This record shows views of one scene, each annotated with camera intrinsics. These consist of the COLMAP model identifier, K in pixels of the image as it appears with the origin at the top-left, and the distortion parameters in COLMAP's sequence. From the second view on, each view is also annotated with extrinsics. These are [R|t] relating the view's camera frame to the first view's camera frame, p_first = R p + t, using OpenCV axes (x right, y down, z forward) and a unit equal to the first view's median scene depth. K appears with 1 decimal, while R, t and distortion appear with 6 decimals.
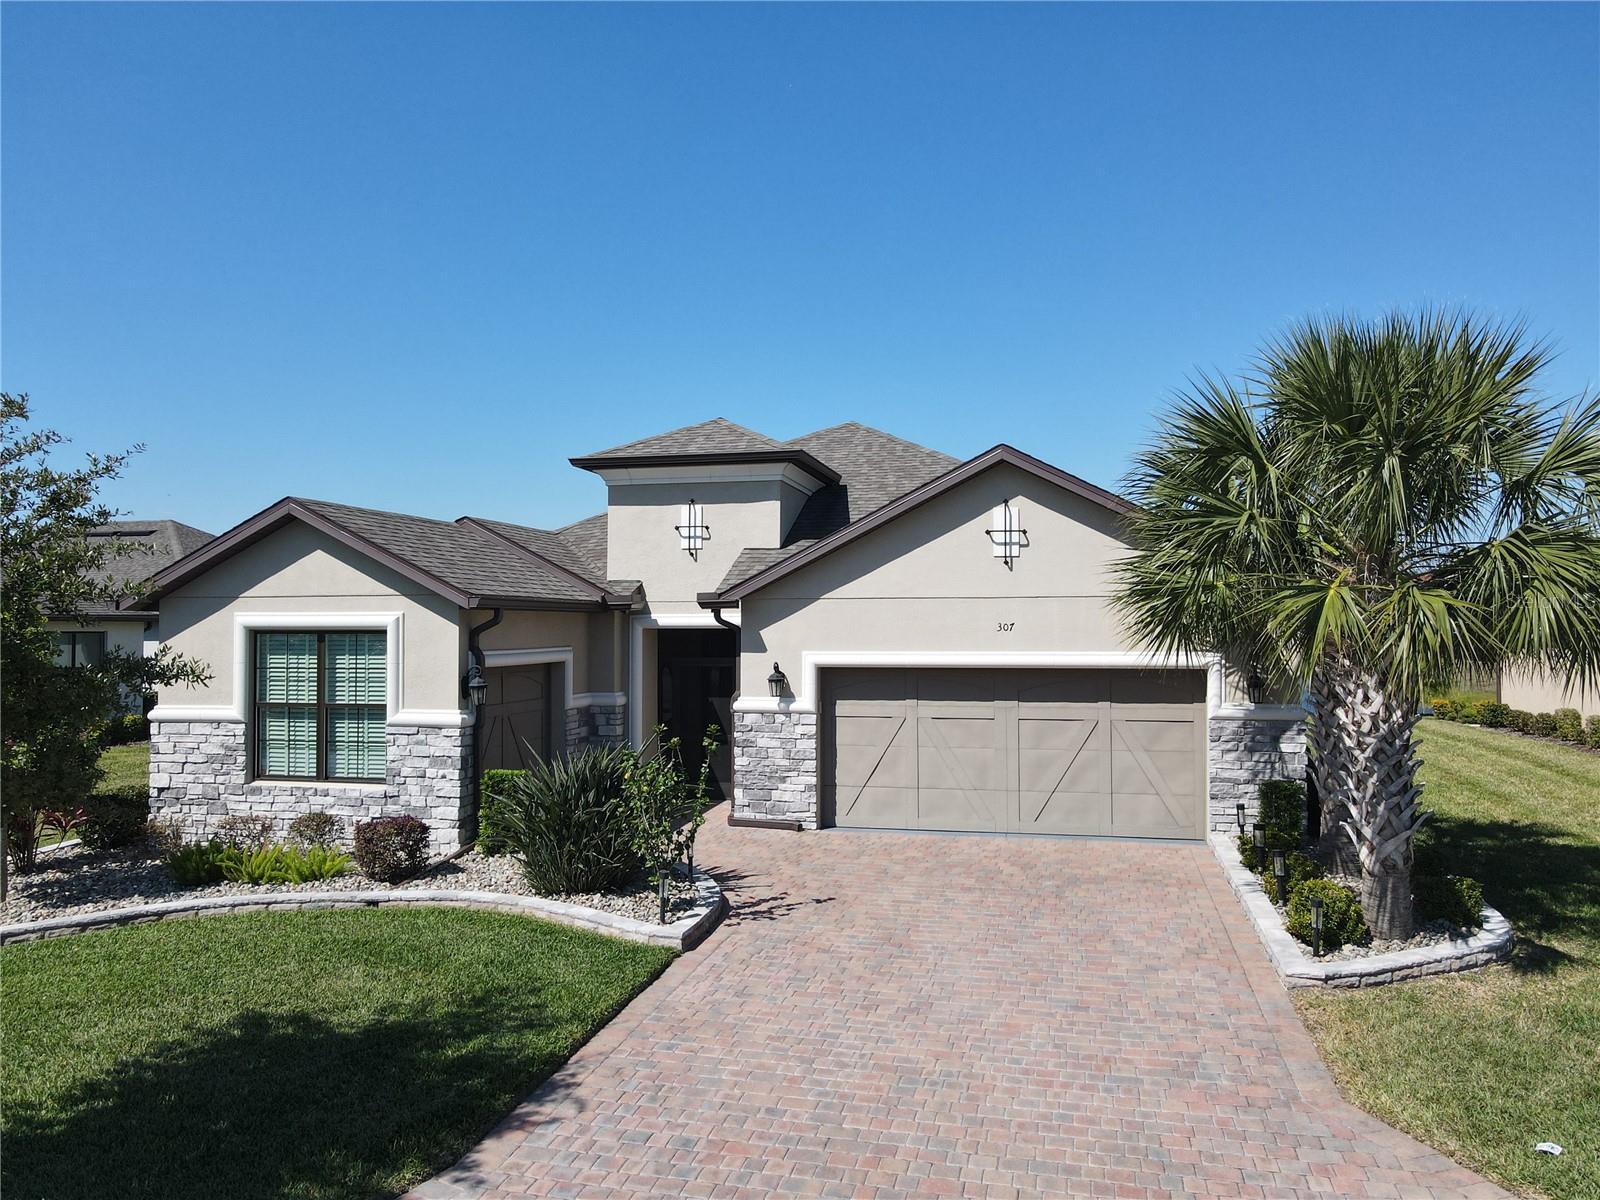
lens RADIAL K [[1180.1, 0, 809.4], [0, 1180.1, 586.4], [0, 0, 1]] dist [0.015946, 0.004684]
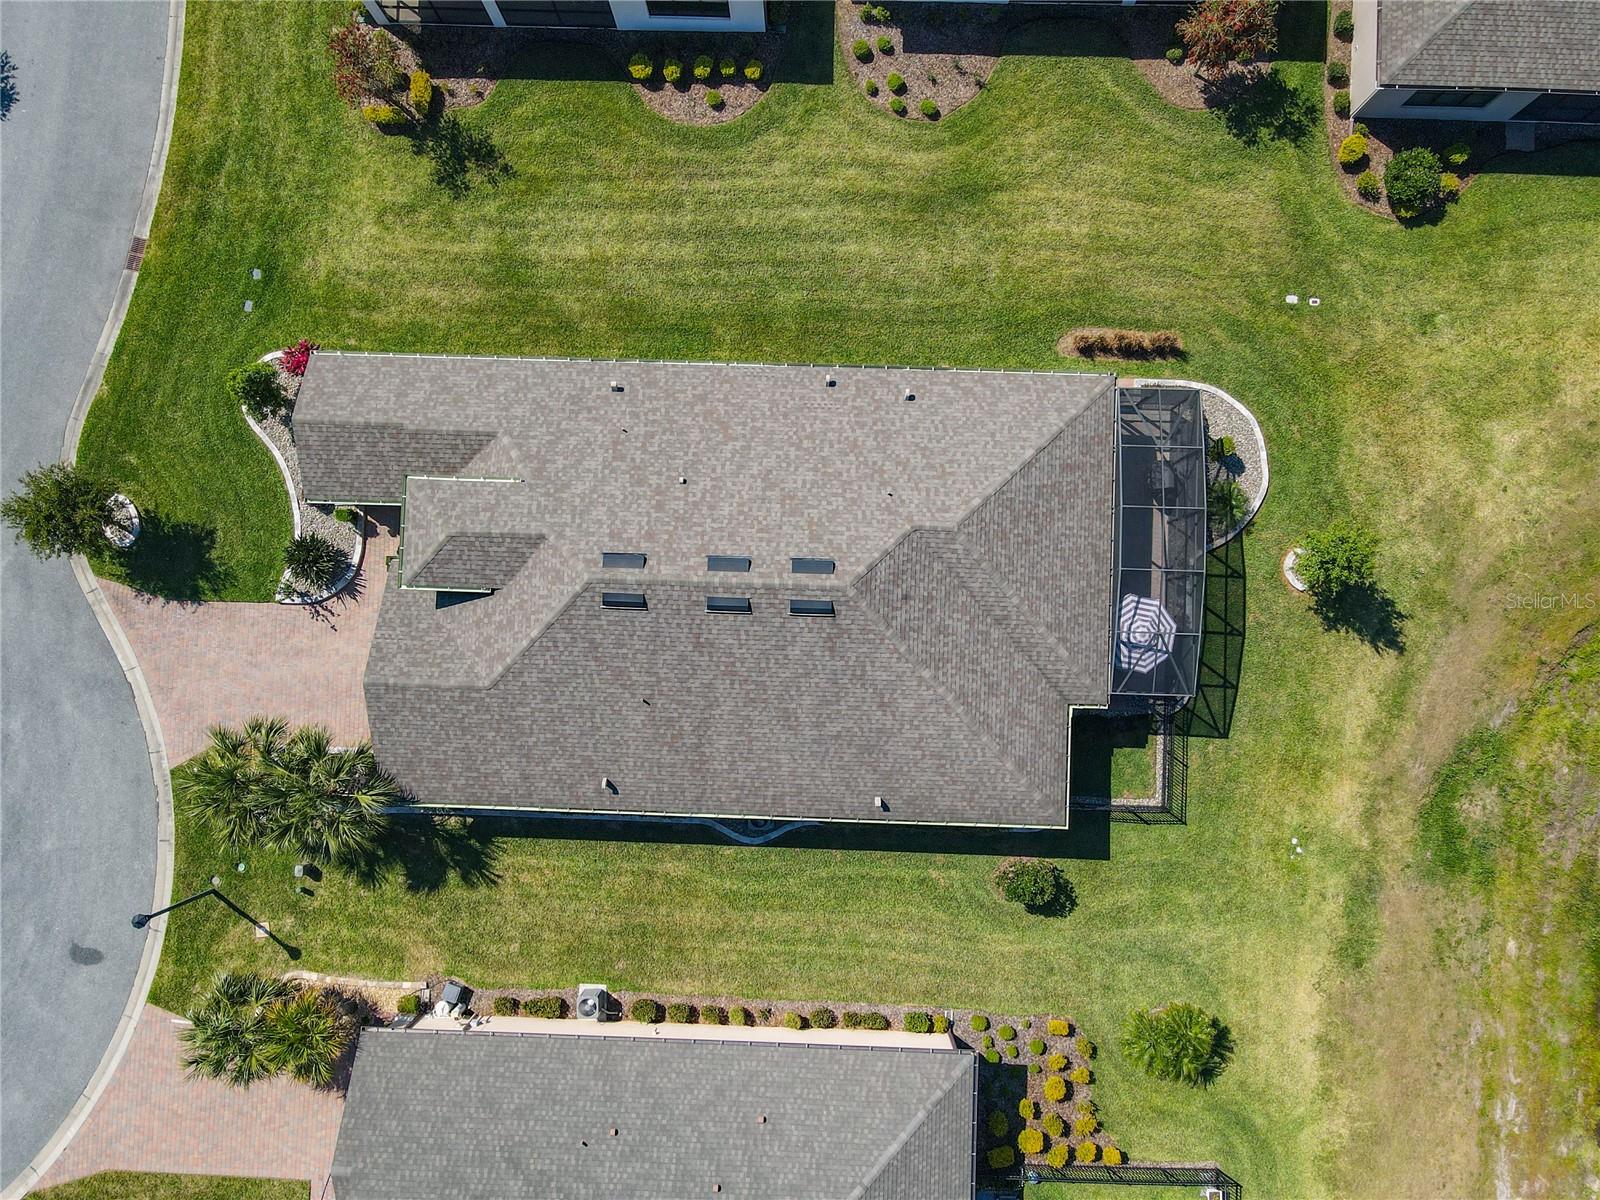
lens RADIAL K [[1193.8, 0, 795.7], [0, 1193.8, 612.5], [0, 0, 1]] dist [-0.009701, 0.047370]
pose [[0.191674, 0.980834, -0.035009, 0.308151], [0.054008, 0.025076, 0.998226, -2.767770], [0.979972, -0.193224, -0.048166, 2.224131]]
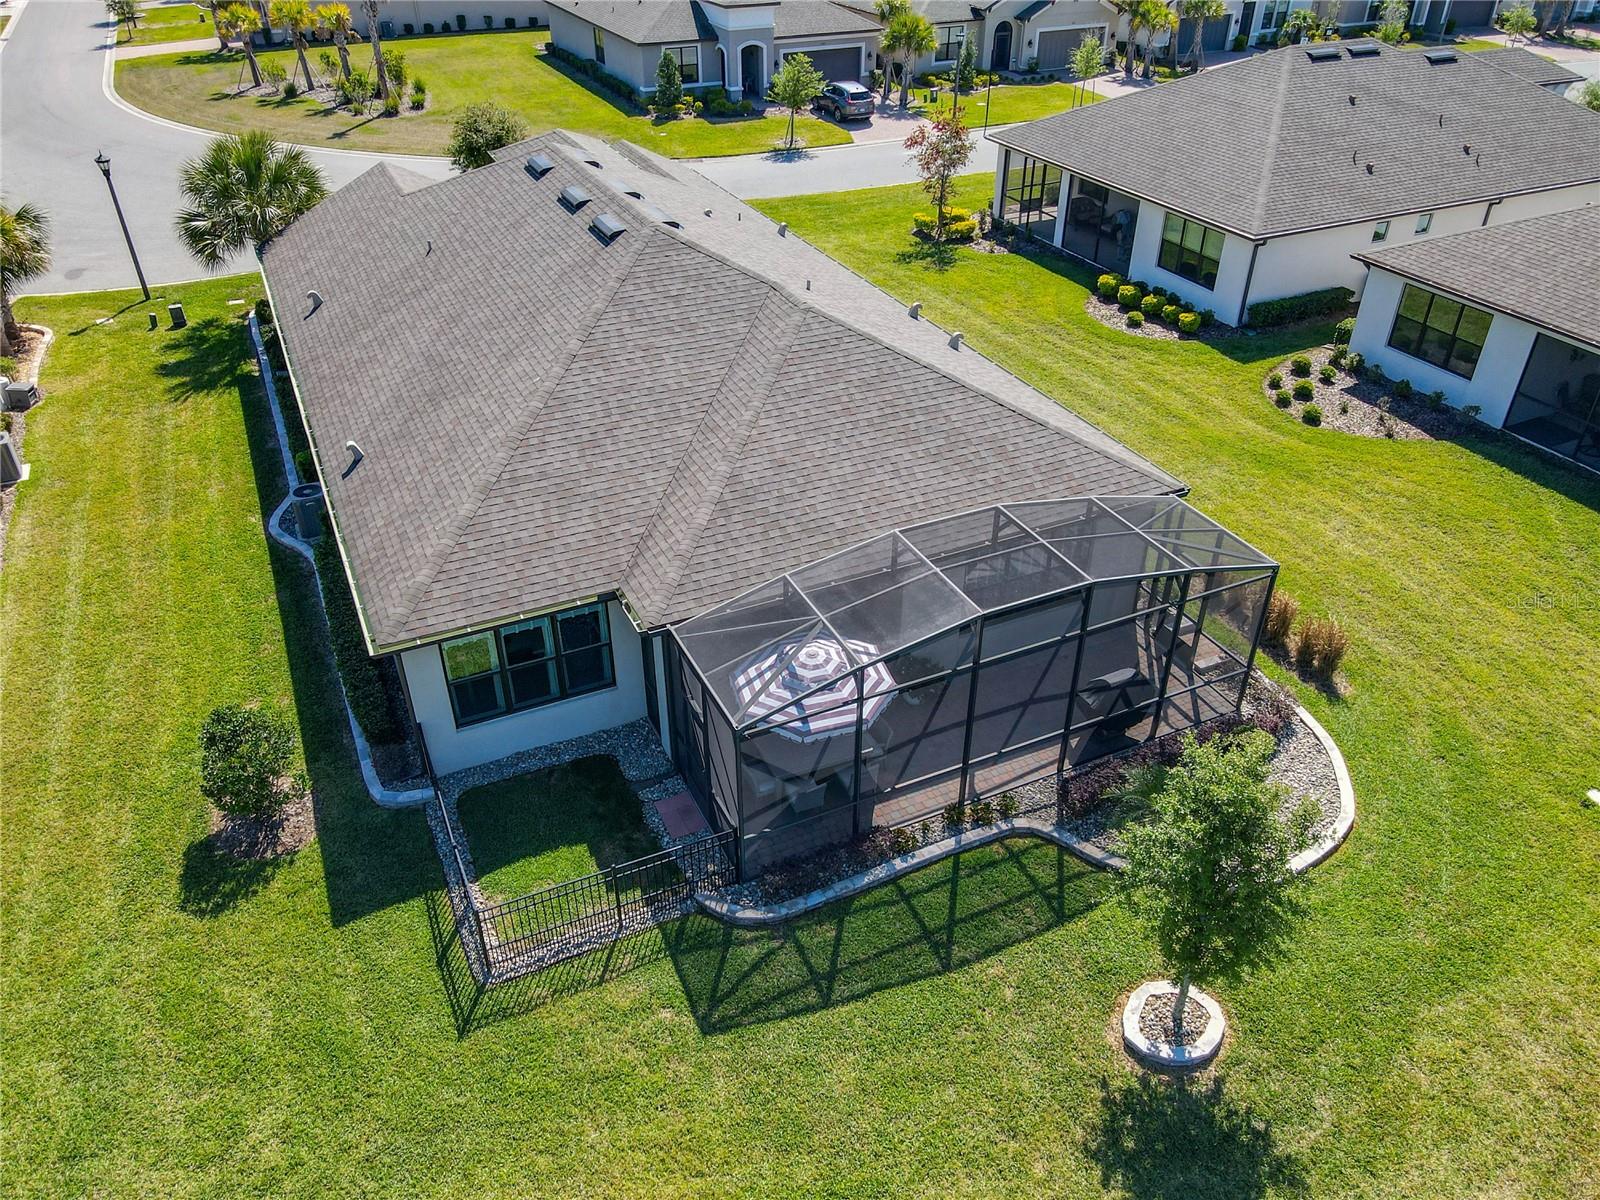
lens RADIAL K [[1169.0, 0, 791.7], [0, 1169.0, 629.3], [0, 0, 1]] dist [0.008017, 0.008786]
pose [[-0.790860, 0.358247, -0.496186, 1.089813], [0.029077, 0.831843, 0.554248, -0.662218], [0.611306, 0.423905, -0.668288, 3.753252]]
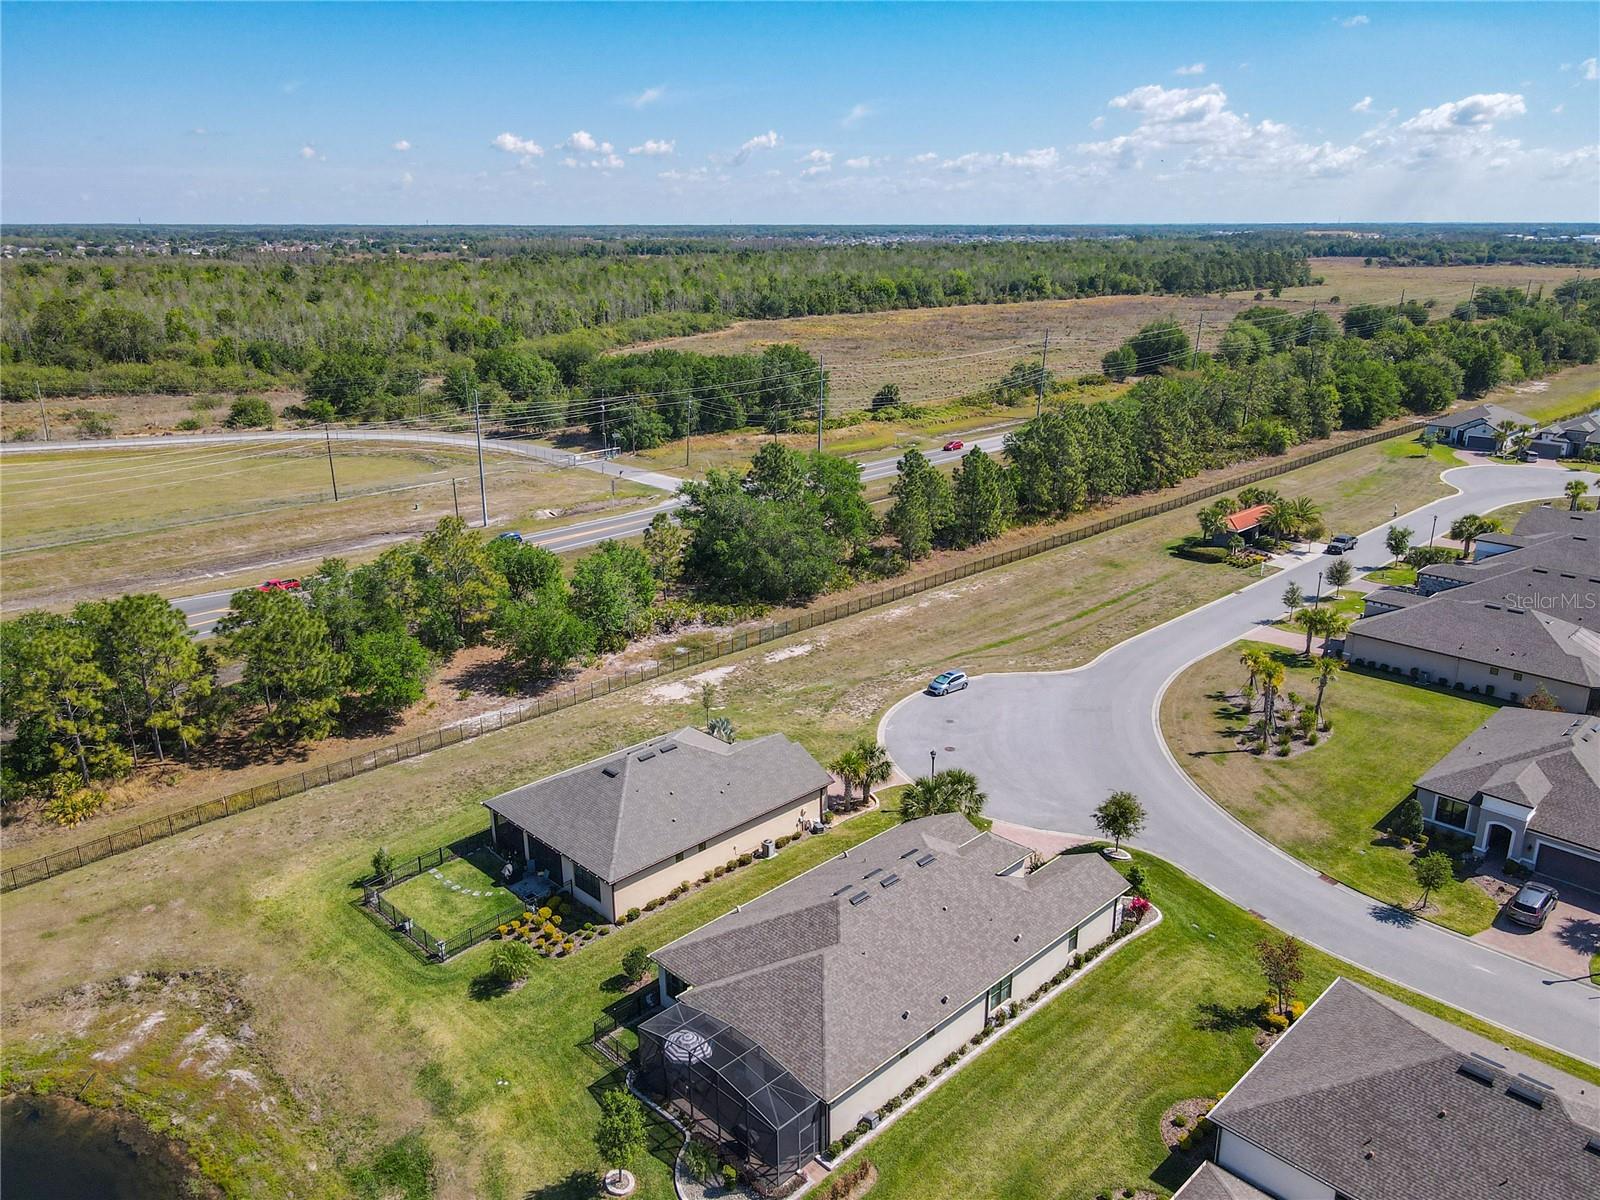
lens RADIAL K [[1183.7, 0, 776.4], [0, 1183.7, 582.5], [0, 0, 1]] dist [0.005464, 0.004937]
pose [[-0.836601, -0.151283, 0.526510, -1.851347], [-0.010618, 0.965410, 0.260521, -2.592182], [-0.547711, 0.212362, -0.809269, 5.821712]]
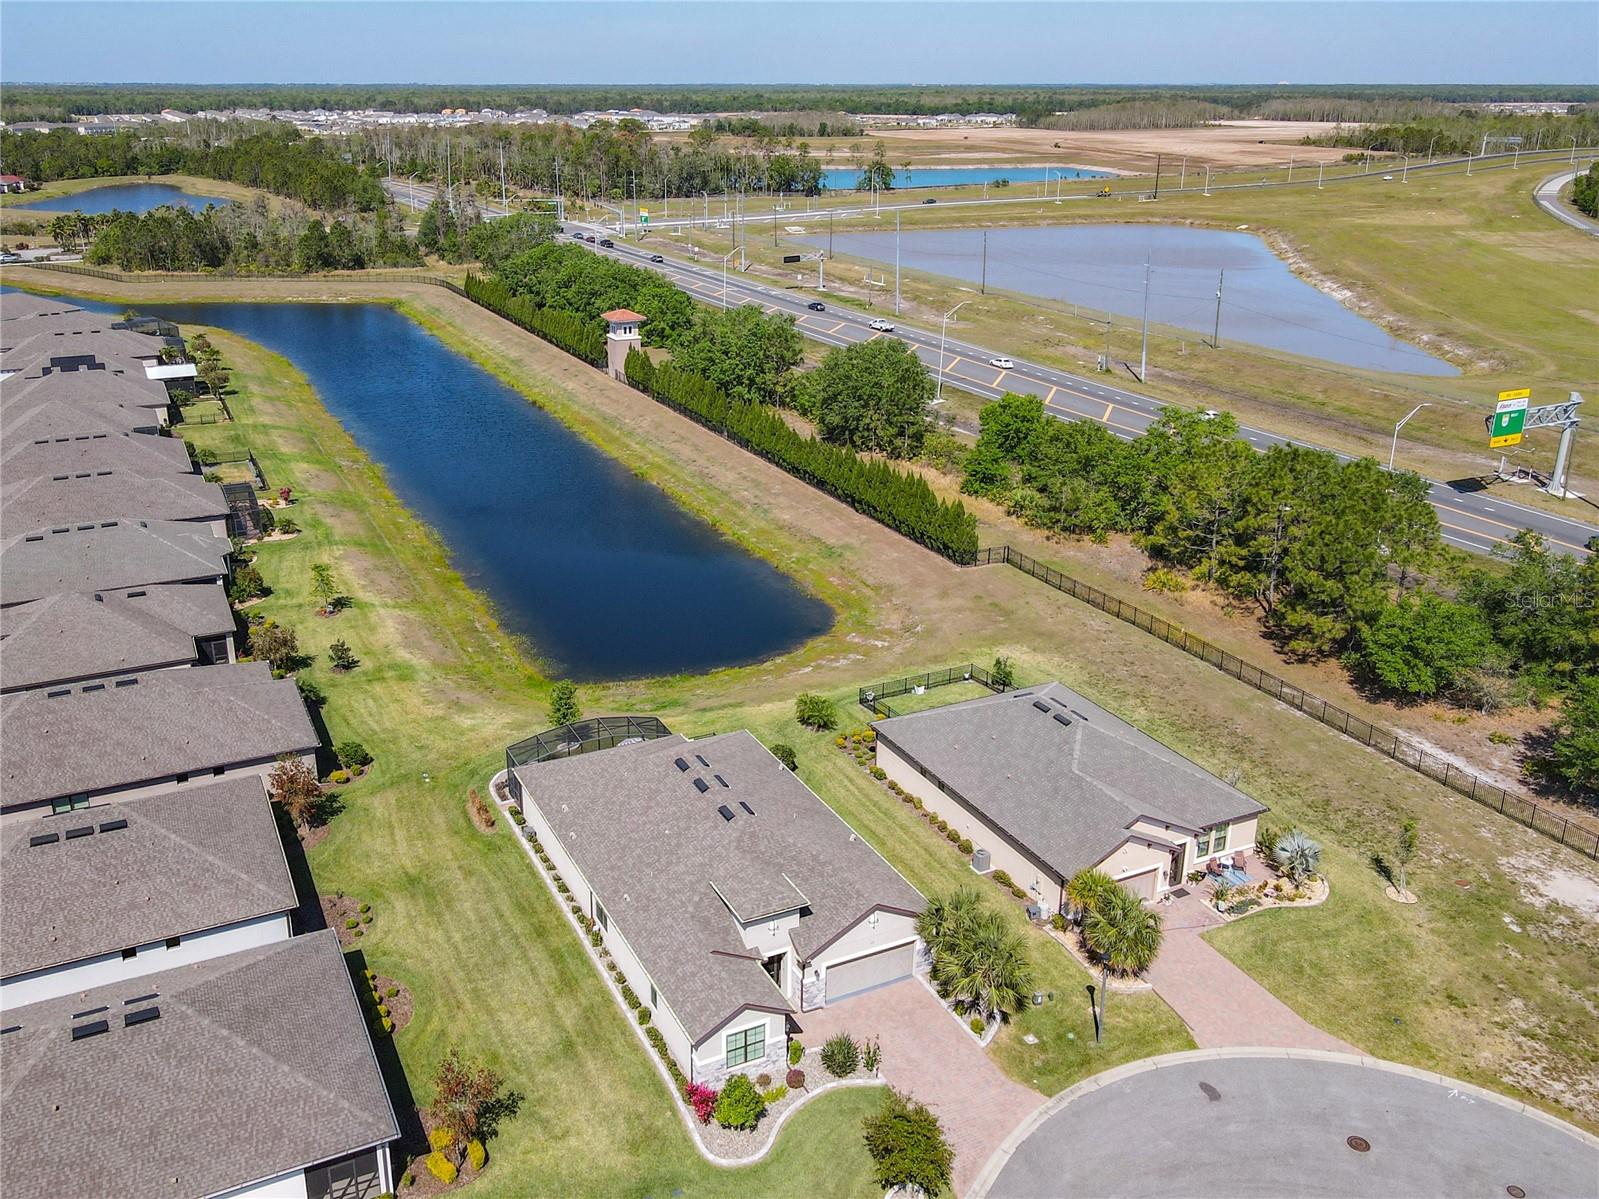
lens RADIAL K [[1333.4, 0, 723.8], [0, 1333.4, 535.8], [0, 0, 1]] dist [0.001650, 0.007610]
pose [[0.789022, -0.193461, 0.583110, -2.628578], [-0.023180, 0.939076, 0.342927, -2.843944], [-0.613928, -0.284094, 0.736467, -1.548024]]
